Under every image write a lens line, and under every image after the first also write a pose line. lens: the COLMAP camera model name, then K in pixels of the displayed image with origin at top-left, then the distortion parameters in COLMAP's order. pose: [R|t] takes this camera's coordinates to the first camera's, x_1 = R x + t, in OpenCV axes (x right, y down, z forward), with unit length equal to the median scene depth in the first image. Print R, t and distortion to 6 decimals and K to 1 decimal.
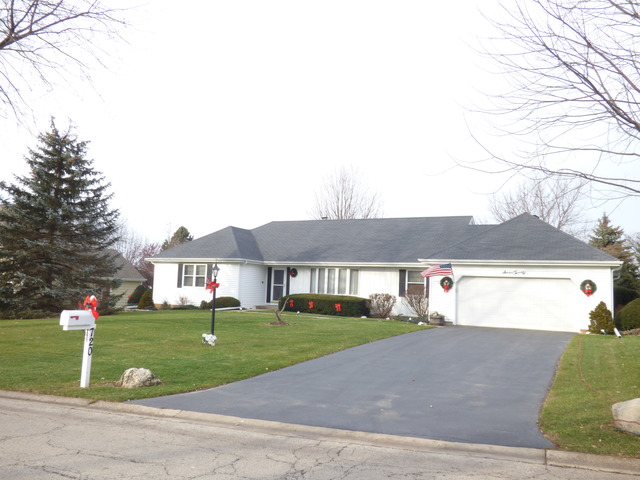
lens RADIAL K [[559.6, 0, 320.0], [0, 559.6, 240.0], [0, 0, 1]] dist [0.006964, 0.002064]
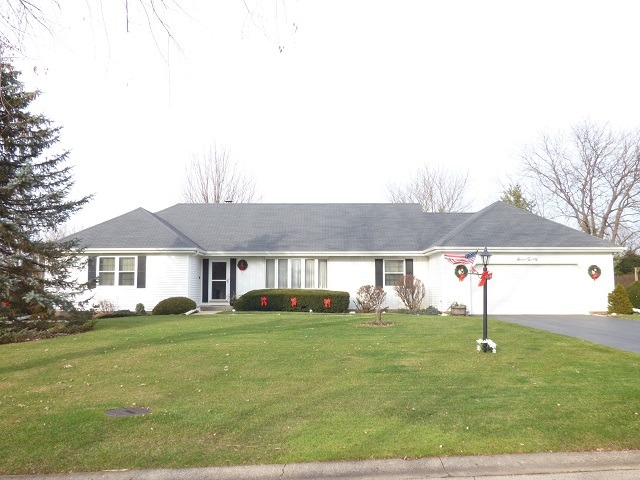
lens RADIAL K [[576.9, 0, 320.0], [0, 576.9, 240.0], [0, 0, 1]] dist [-0.006062, -0.003572]
pose [[0.877625, 0.000357, 0.479347, -0.377990], [-0.008727, 0.999846, 0.015235, 0.007755], [-0.479268, -0.017554, 0.877493, 0.200840]]
